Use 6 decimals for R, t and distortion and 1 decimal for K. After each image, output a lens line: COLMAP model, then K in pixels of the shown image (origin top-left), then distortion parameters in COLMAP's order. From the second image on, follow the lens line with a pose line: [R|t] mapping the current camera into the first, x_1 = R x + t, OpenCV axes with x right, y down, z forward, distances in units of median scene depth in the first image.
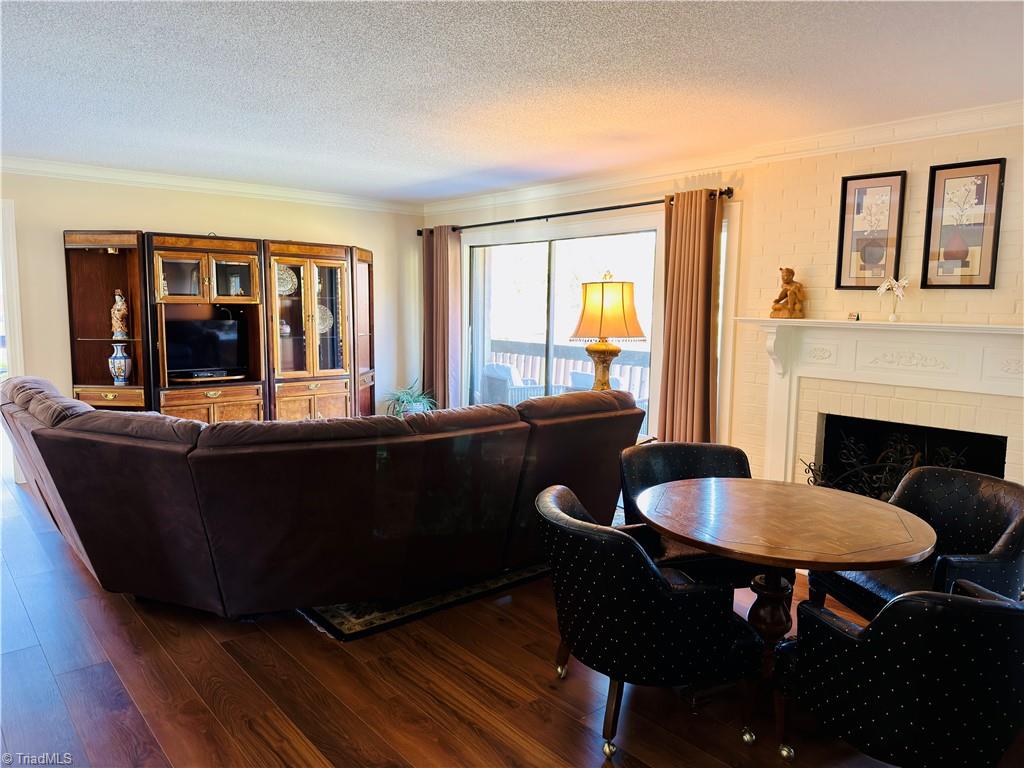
lens RADIAL K [[721.5, 0, 512.0], [0, 721.5, 384.0], [0, 0, 1]] dist [0.025039, -0.020817]
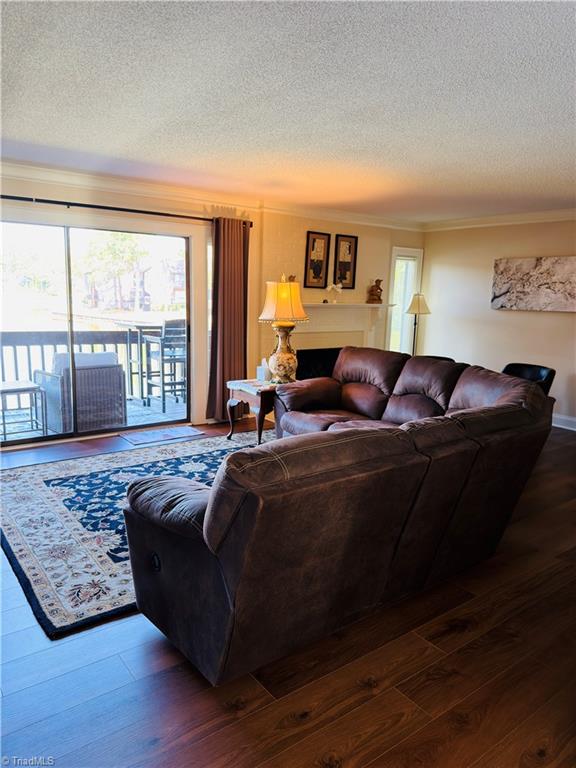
lens RADIAL K [[538.2, 0, 284.3], [0, 538.2, 395.0], [0, 0, 1]] dist [0.164566, -0.188142]
pose [[0.029284, -0.194809, 0.980404, -0.966620], [0.096135, 0.976827, 0.191226, -0.115340], [-0.994937, 0.088651, 0.047334, 0.882449]]
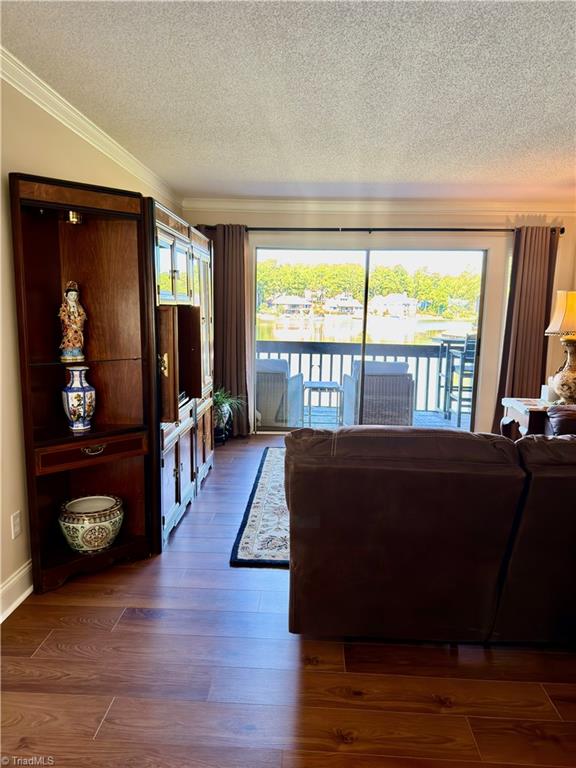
lens RADIAL K [[541.1, 0, 284.9], [0, 541.1, 396.5], [0, 0, 1]] dist [0.025039, -0.020817]
pose [[0.654708, -0.119163, 0.746430, -0.929262], [0.074884, 0.992863, 0.092822, -0.072354], [-0.752163, -0.004876, 0.658959, 0.676179]]
